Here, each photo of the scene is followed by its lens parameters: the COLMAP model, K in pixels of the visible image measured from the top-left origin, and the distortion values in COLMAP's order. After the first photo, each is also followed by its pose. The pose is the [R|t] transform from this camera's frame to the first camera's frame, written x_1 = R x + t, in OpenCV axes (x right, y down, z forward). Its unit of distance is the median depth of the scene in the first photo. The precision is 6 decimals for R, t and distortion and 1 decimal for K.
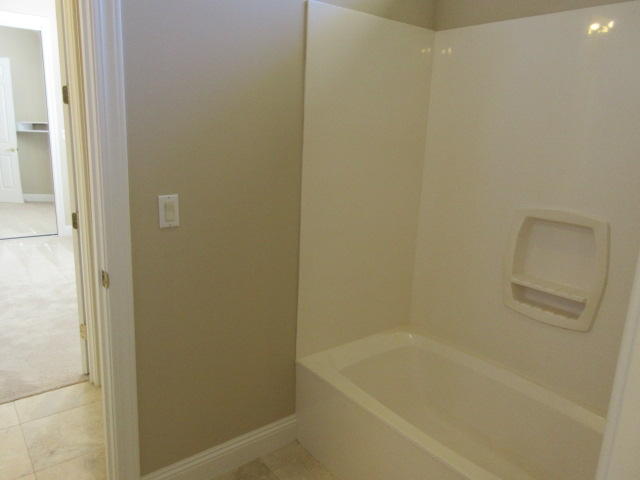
lens RADIAL K [[478.1, 0, 317.7], [0, 478.1, 237.2], [0, 0, 1]] dist [0.013803, -0.005748]
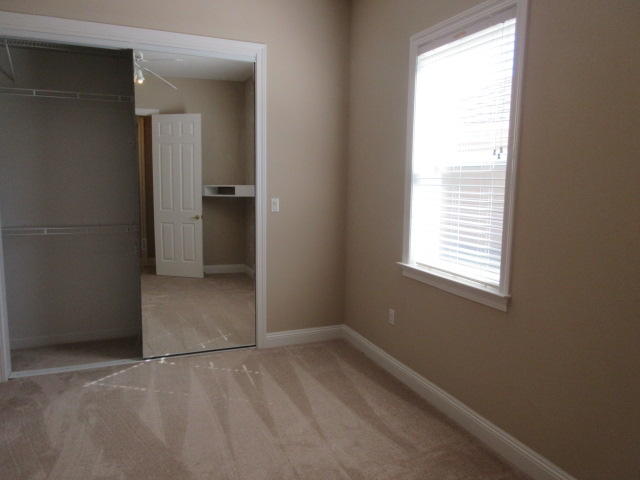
lens RADIAL K [[478.1, 0, 321.2], [0, 478.1, 240.4], [0, 0, 1]] dist [0.013803, -0.005748]
pose [[0.960948, 0.010852, -0.276517, -0.435786], [-0.040137, 0.994130, -0.100471, -0.151815], [0.273804, 0.107646, 0.955743, 0.578314]]
